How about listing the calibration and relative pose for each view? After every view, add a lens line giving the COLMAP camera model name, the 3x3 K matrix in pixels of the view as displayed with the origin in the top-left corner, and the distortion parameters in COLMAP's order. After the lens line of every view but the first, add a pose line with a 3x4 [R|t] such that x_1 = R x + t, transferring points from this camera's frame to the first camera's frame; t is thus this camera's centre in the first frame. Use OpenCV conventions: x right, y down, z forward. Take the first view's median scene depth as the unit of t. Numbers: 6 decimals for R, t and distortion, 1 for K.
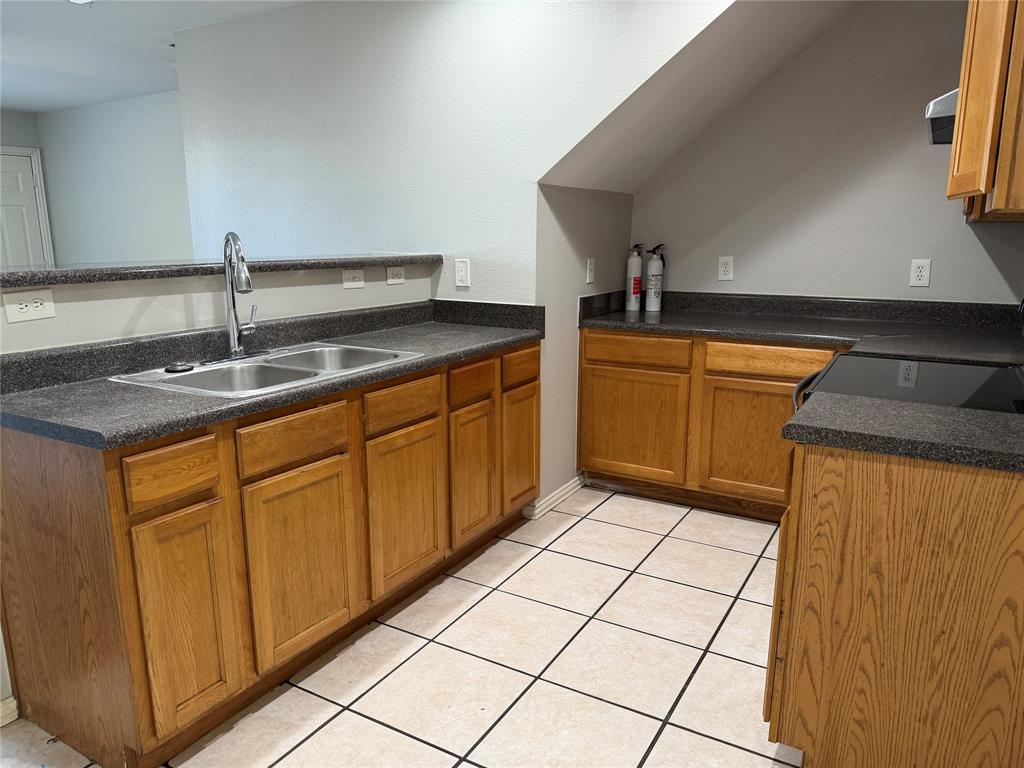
lens RADIAL K [[724.2, 0, 519.4], [0, 724.2, 387.1], [0, 0, 1]] dist [0.034598, -0.047702]
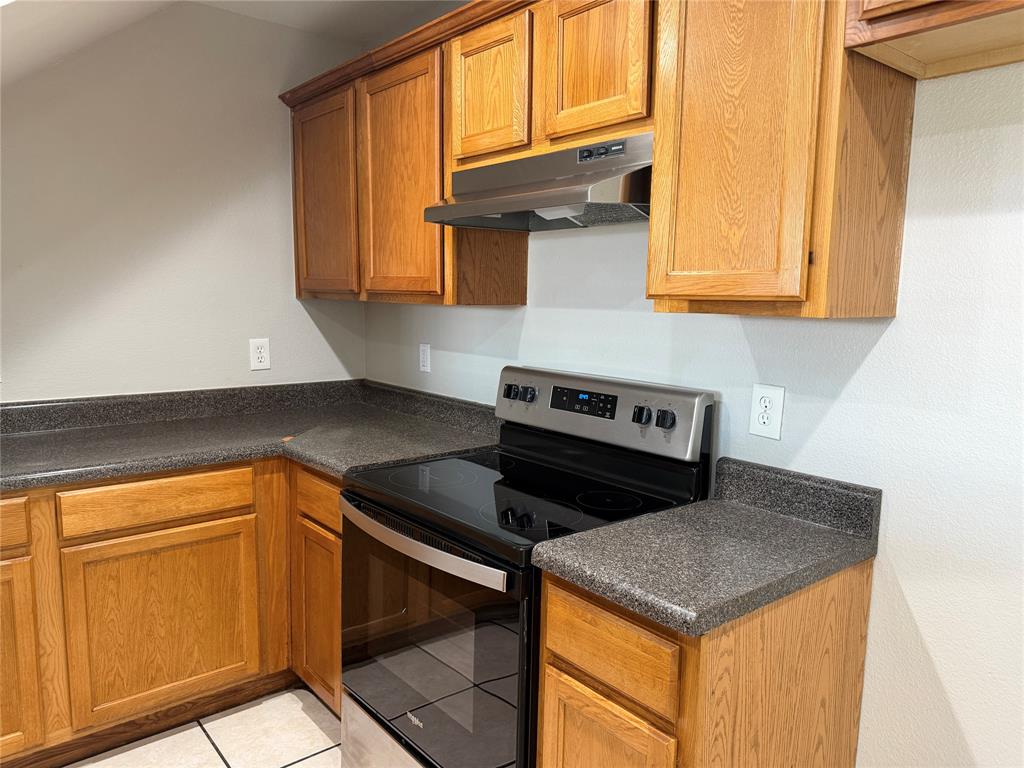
lens RADIAL K [[724.2, 0, 517.6], [0, 724.2, 382.9], [0, 0, 1]] dist [0.034598, -0.047702]
pose [[0.342924, -0.108562, 0.933069, -0.161792], [0.175153, 0.983269, 0.050030, -0.116872], [-0.922889, 0.146274, 0.356202, 0.429102]]
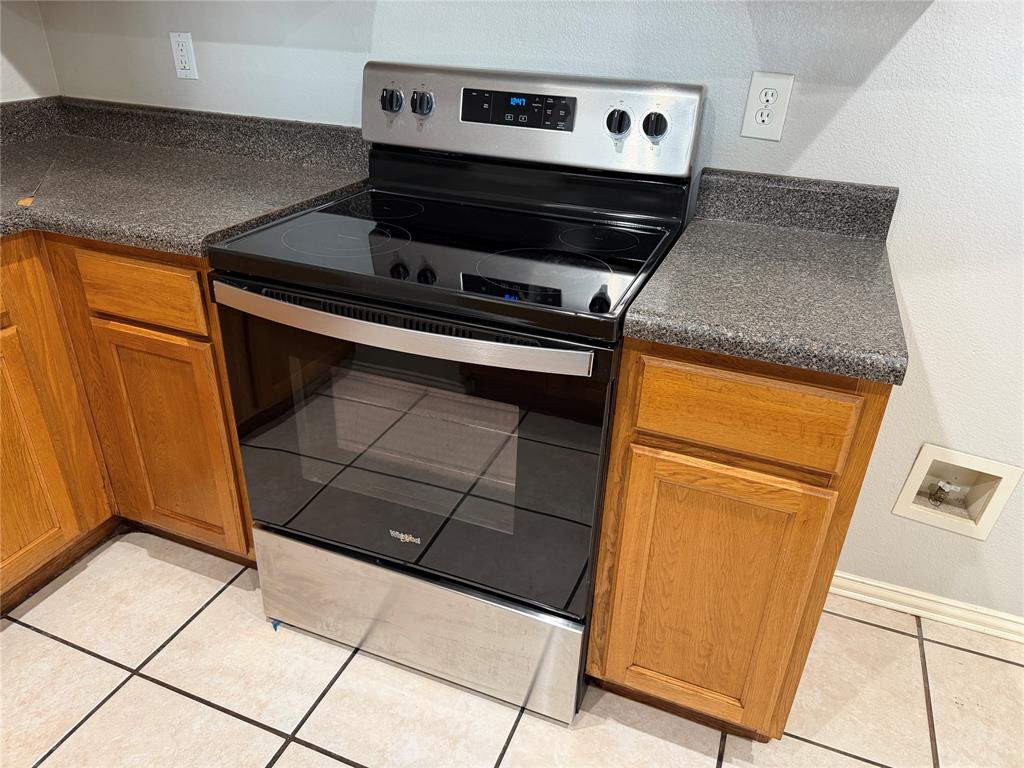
lens RADIAL K [[724.2, 0, 510.5], [0, 724.2, 390.2], [0, 0, 1]] dist [0.034598, -0.047702]
pose [[-0.146464, -0.476983, 0.866623, -0.059375], [0.170674, 0.850748, 0.497090, -0.139415], [-0.974381, 0.220716, -0.043196, 0.660621]]
